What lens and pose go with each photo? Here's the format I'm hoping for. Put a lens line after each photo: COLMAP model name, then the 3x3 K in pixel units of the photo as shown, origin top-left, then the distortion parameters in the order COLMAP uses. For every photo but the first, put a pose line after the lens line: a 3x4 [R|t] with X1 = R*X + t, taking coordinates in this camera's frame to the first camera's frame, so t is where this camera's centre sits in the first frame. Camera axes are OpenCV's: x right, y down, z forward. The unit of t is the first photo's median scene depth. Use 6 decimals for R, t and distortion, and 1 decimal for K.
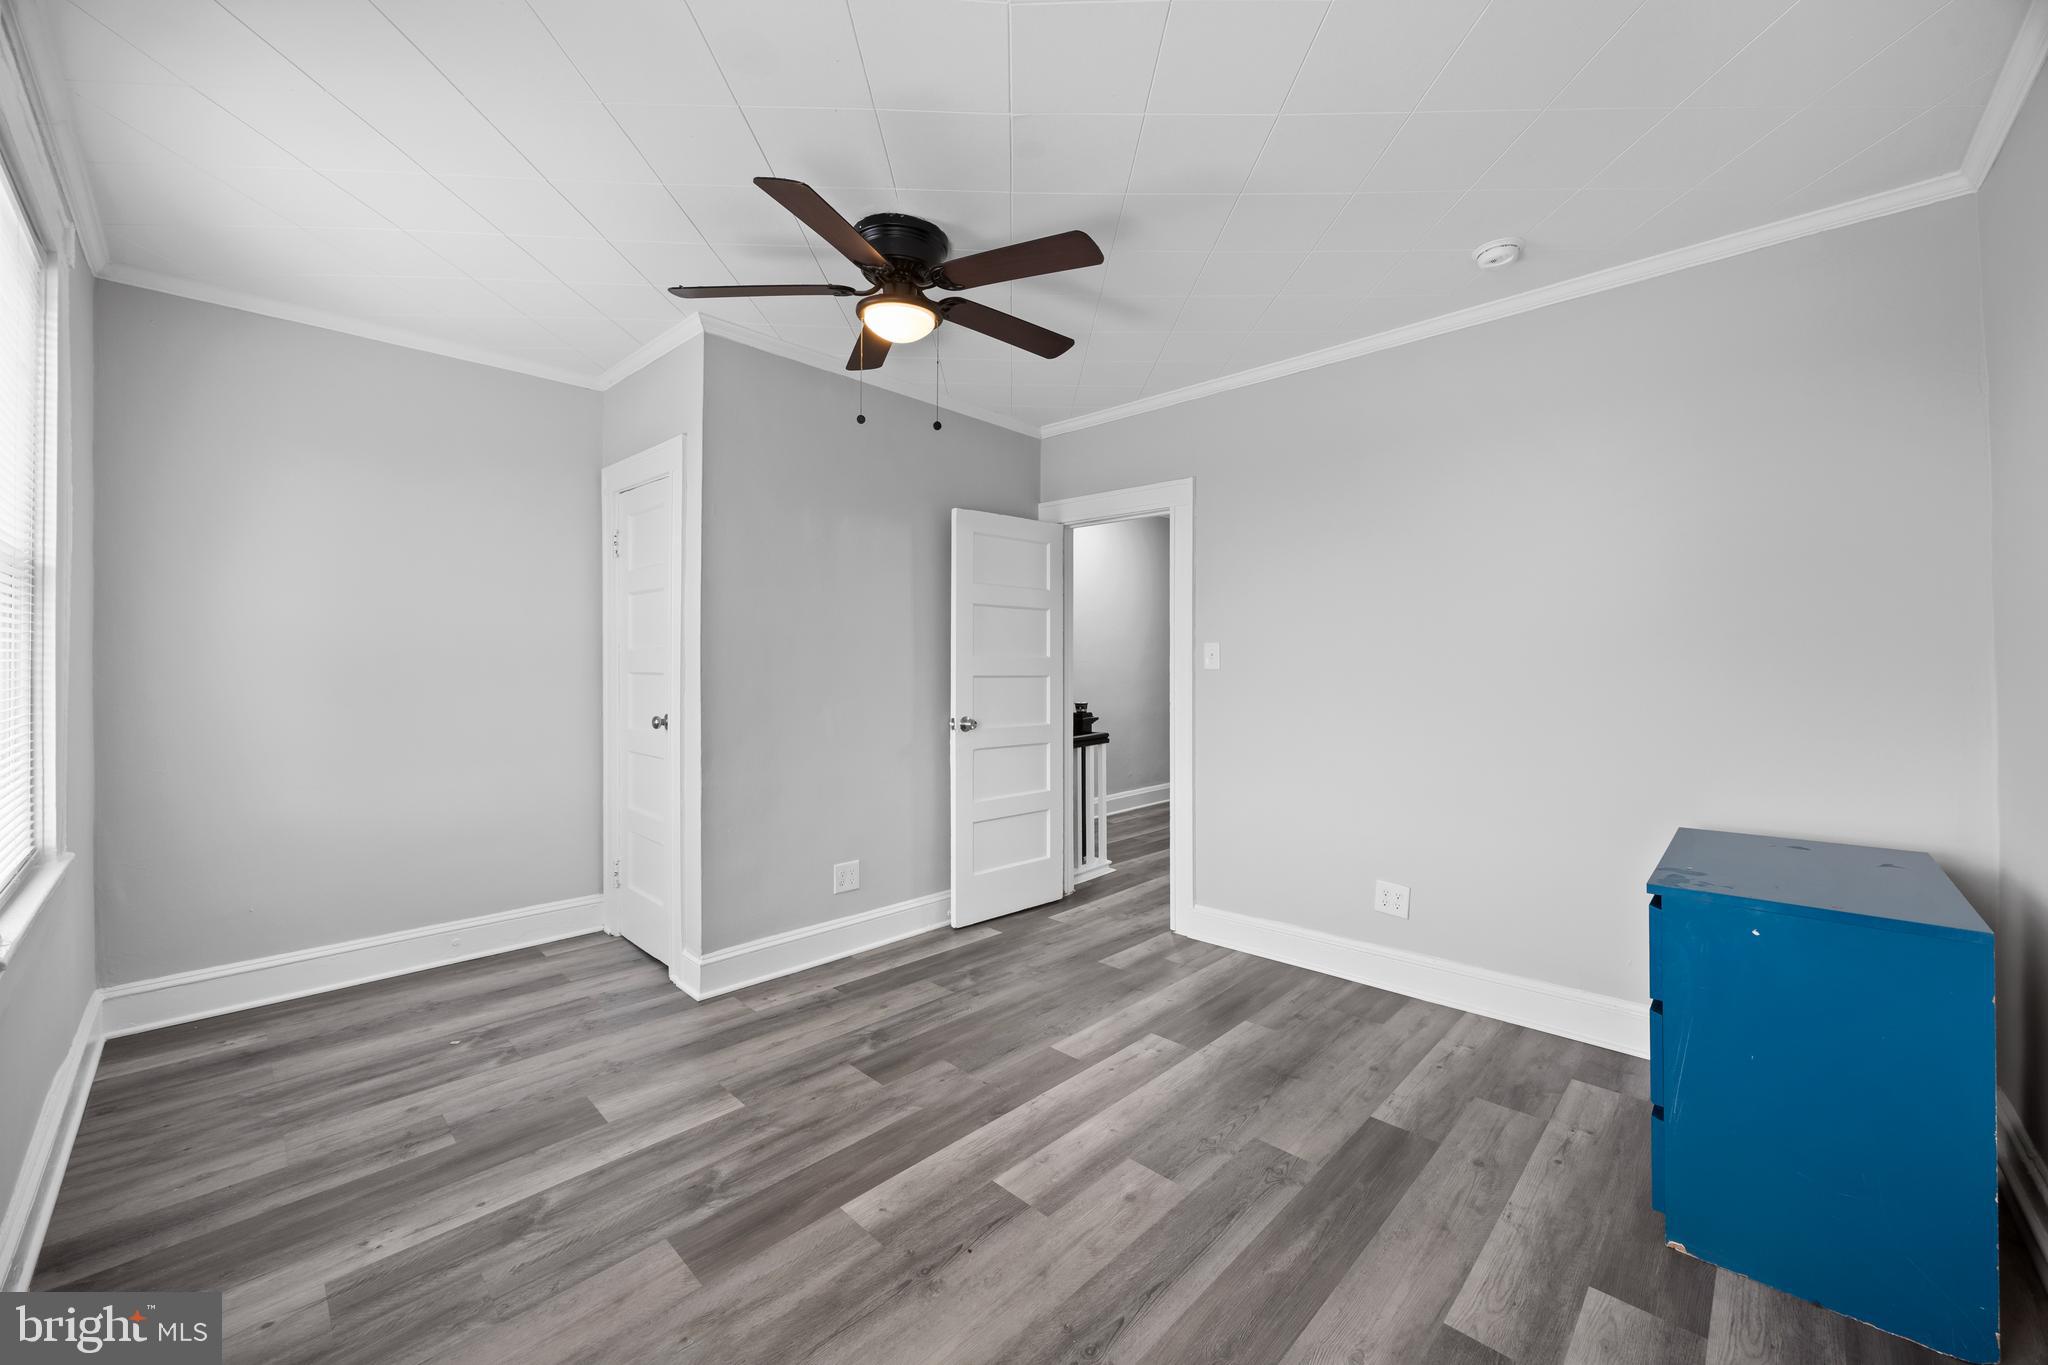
lens RADIAL K [[776.2, 0, 1029.6], [0, 776.2, 668.1], [0, 0, 1]] dist [-0.003664, 0.000242]
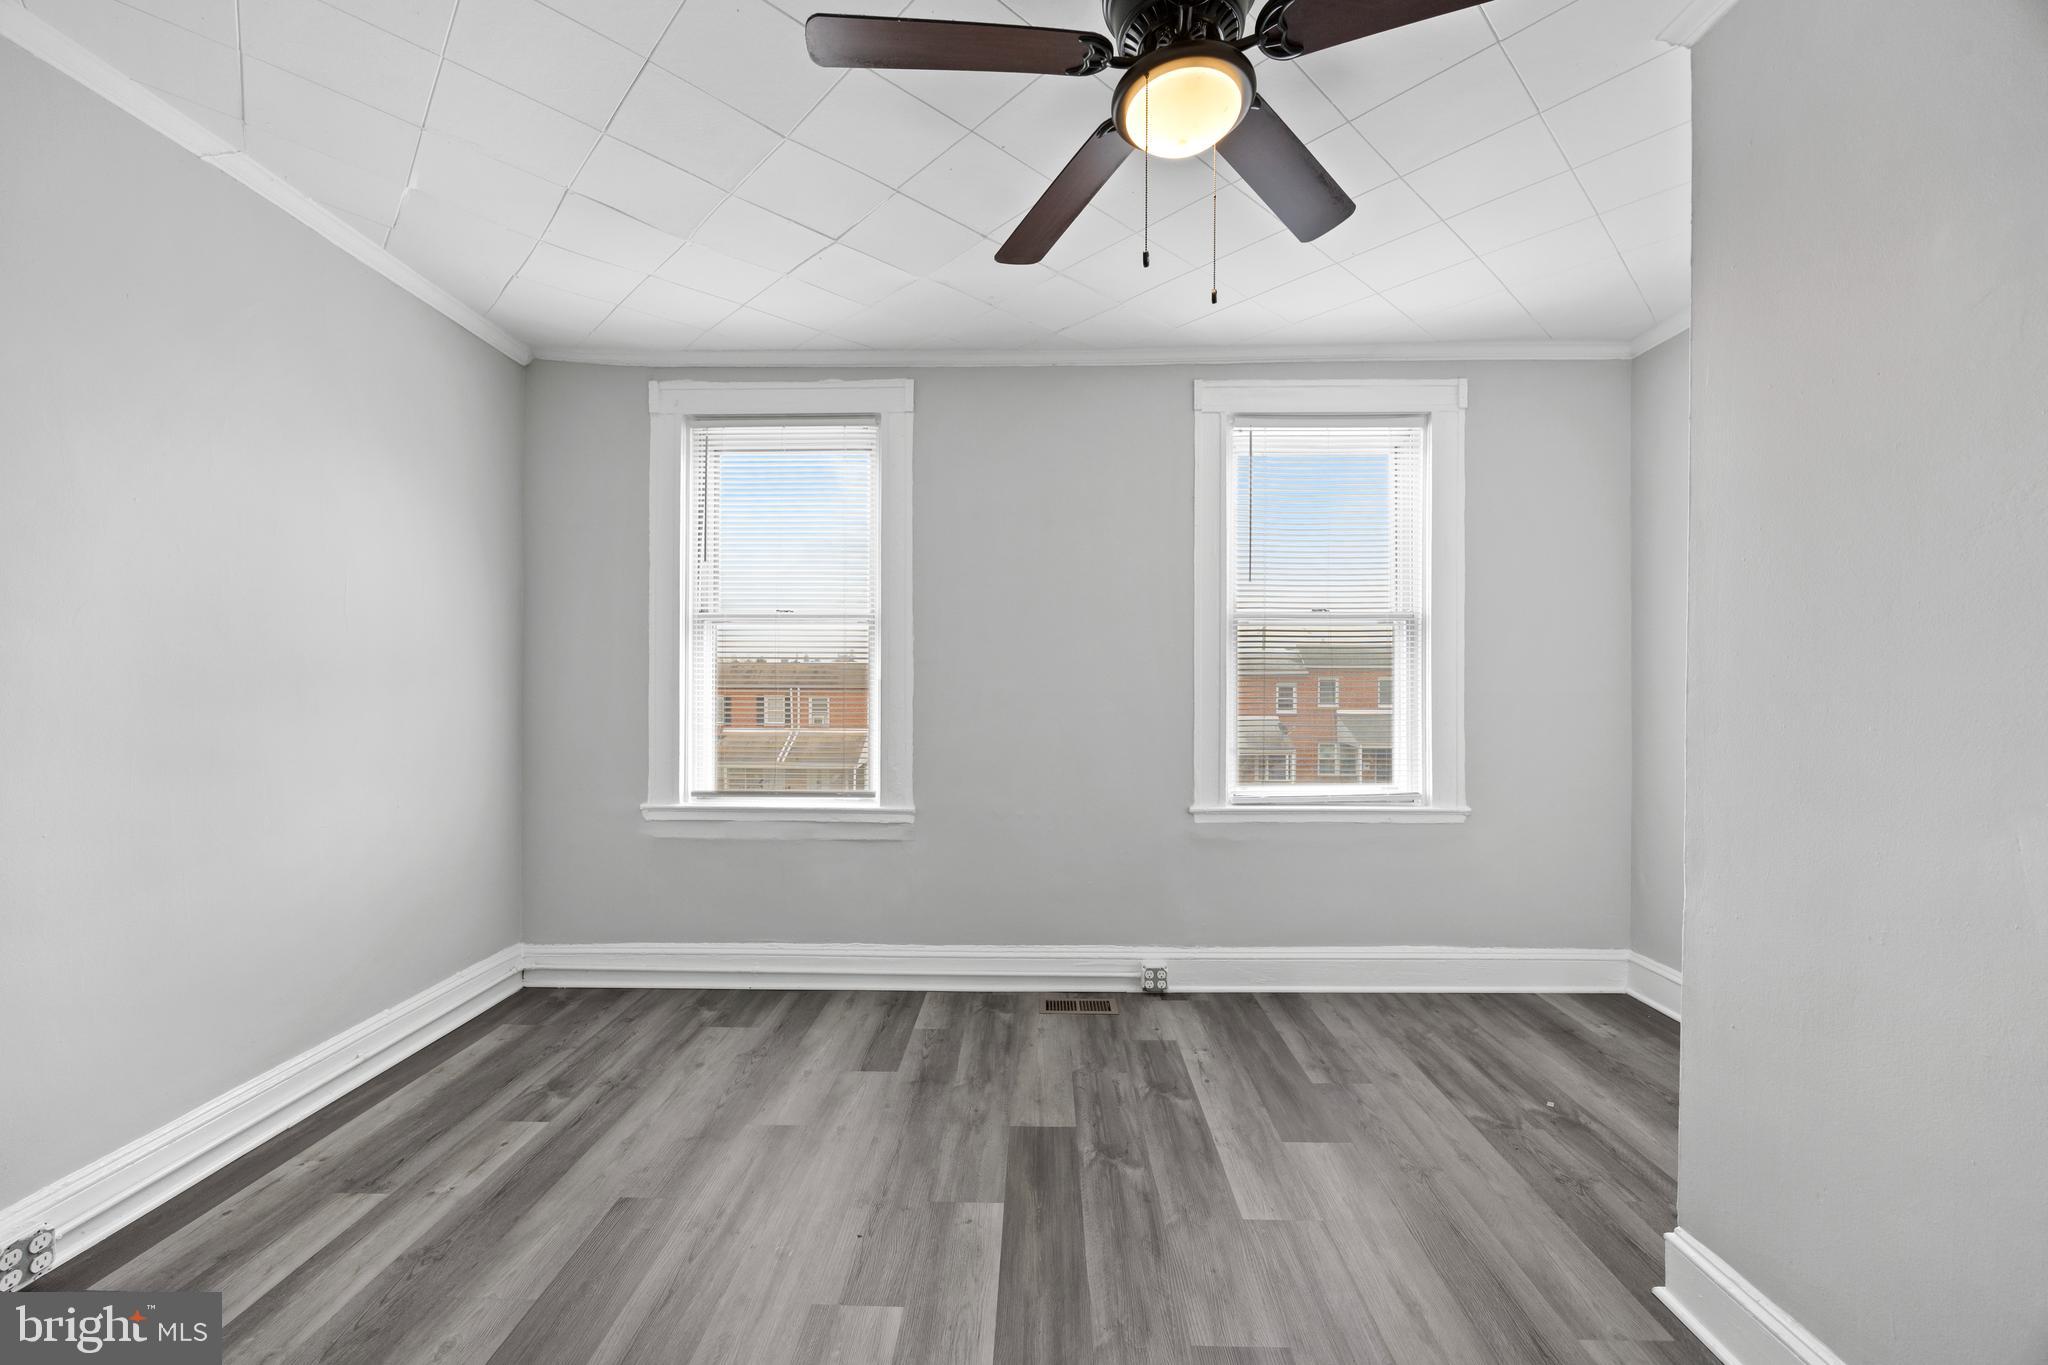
lens RADIAL K [[792.1, 0, 1024.0], [0, 792.1, 682.5], [0, 0, 1]] dist [-0.000450, 0.000102]
pose [[-0.735051, 0.001191, -0.678011, 0.405100], [-0.008741, 0.999899, 0.011232, -0.003908], [0.677956, 0.014183, -0.734966, 1.620568]]
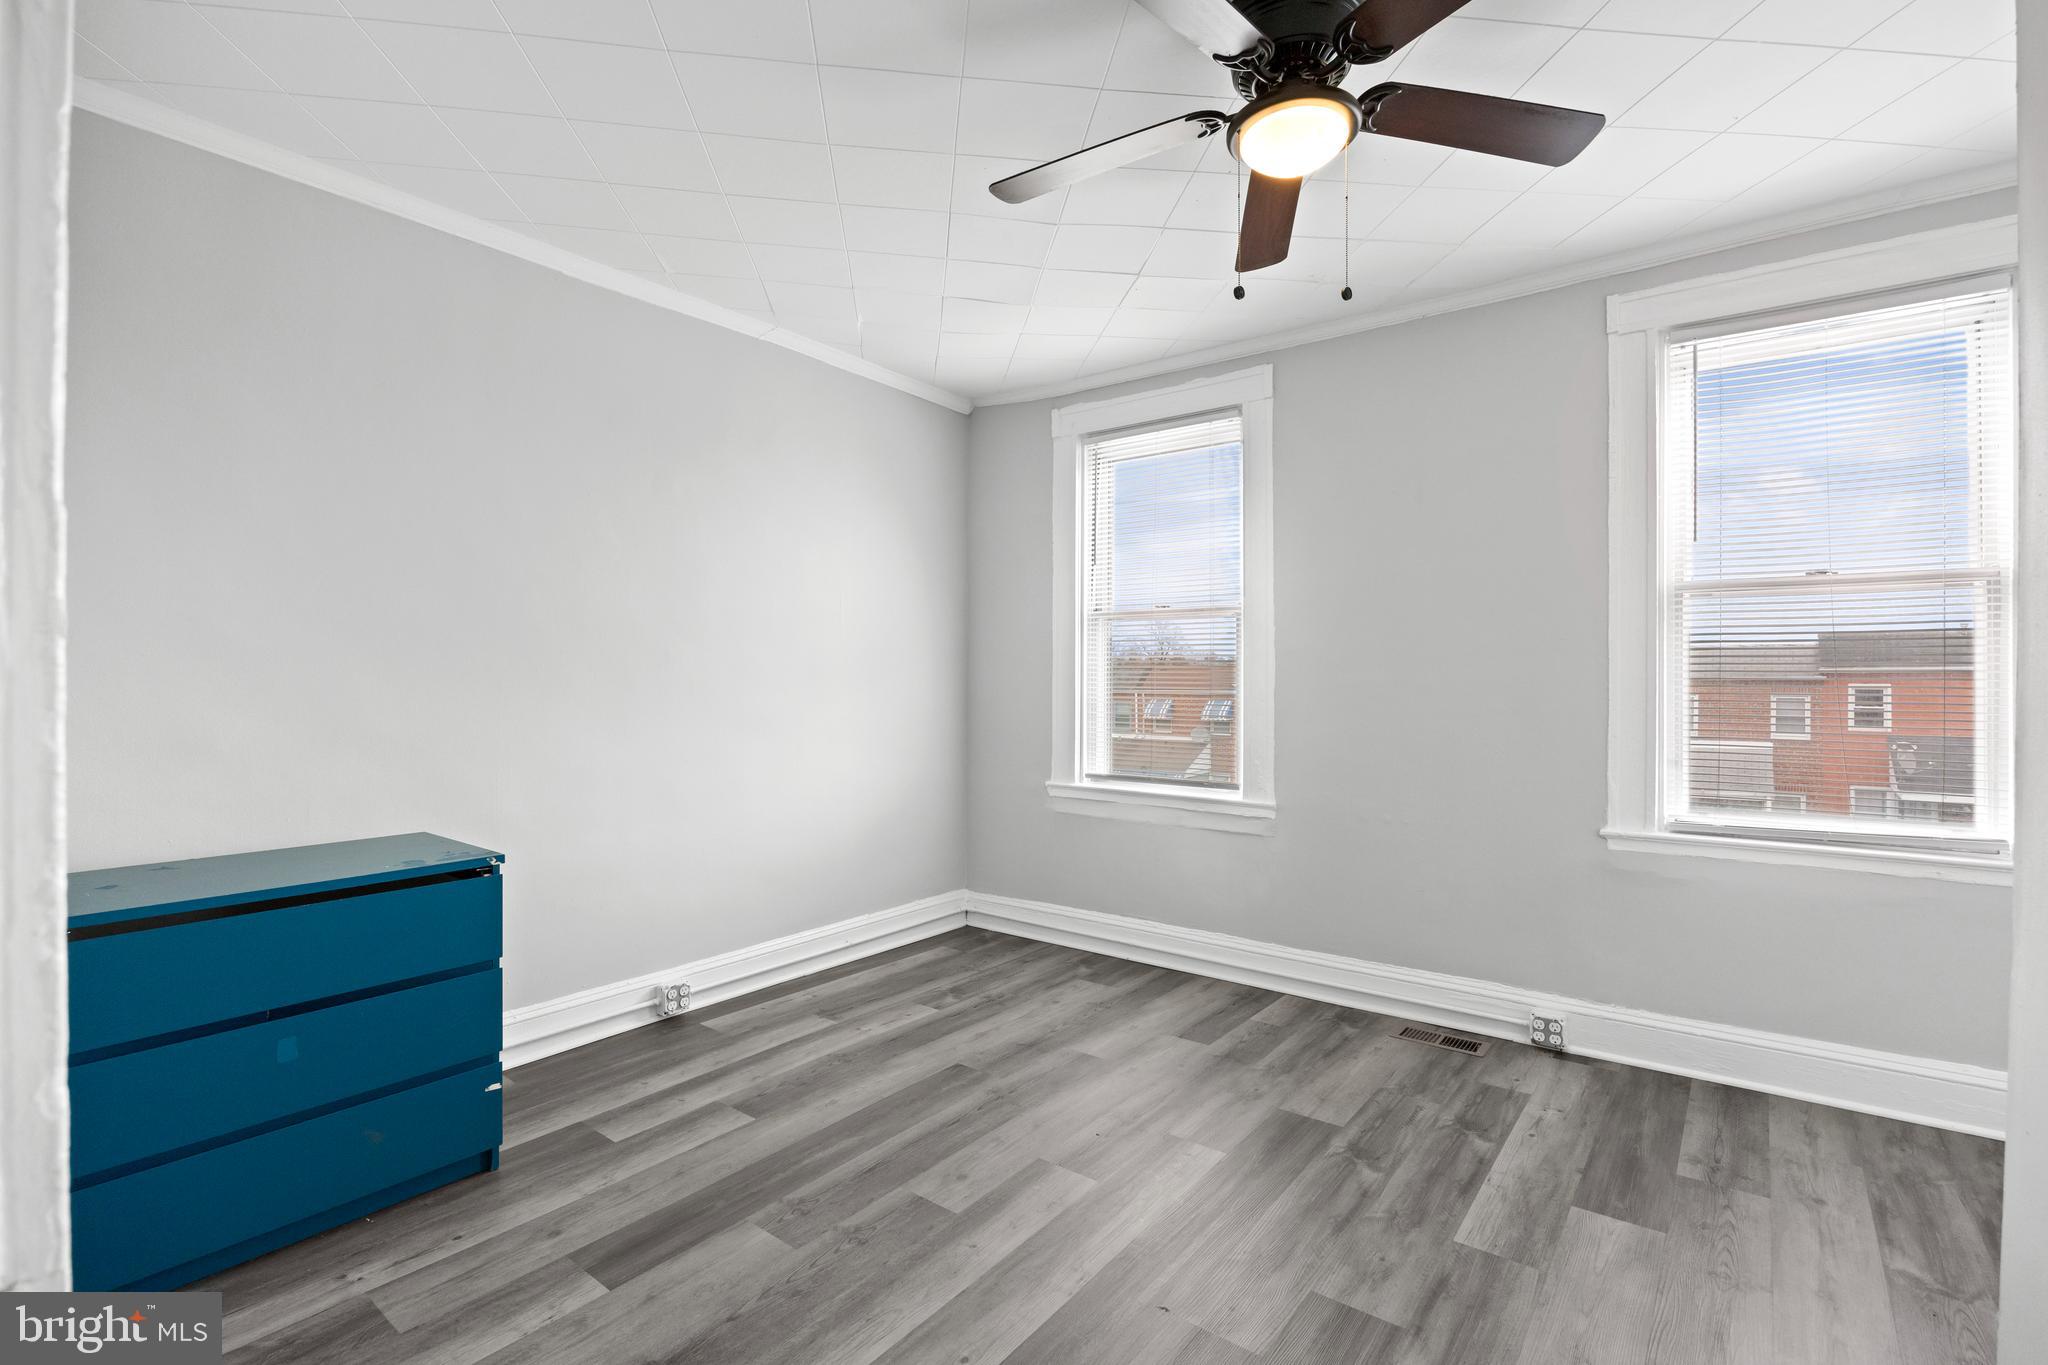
lens RADIAL K [[955.5, 0, 1024.0], [0, 955.5, 682.5], [0, 0, 1]] dist [-0.009499, -0.000102]
pose [[-0.994722, -0.001239, -0.102597, 0.166983], [-0.002947, 0.999859, 0.016504, 0.002335], [0.102562, 0.016719, -0.994586, 2.107149]]
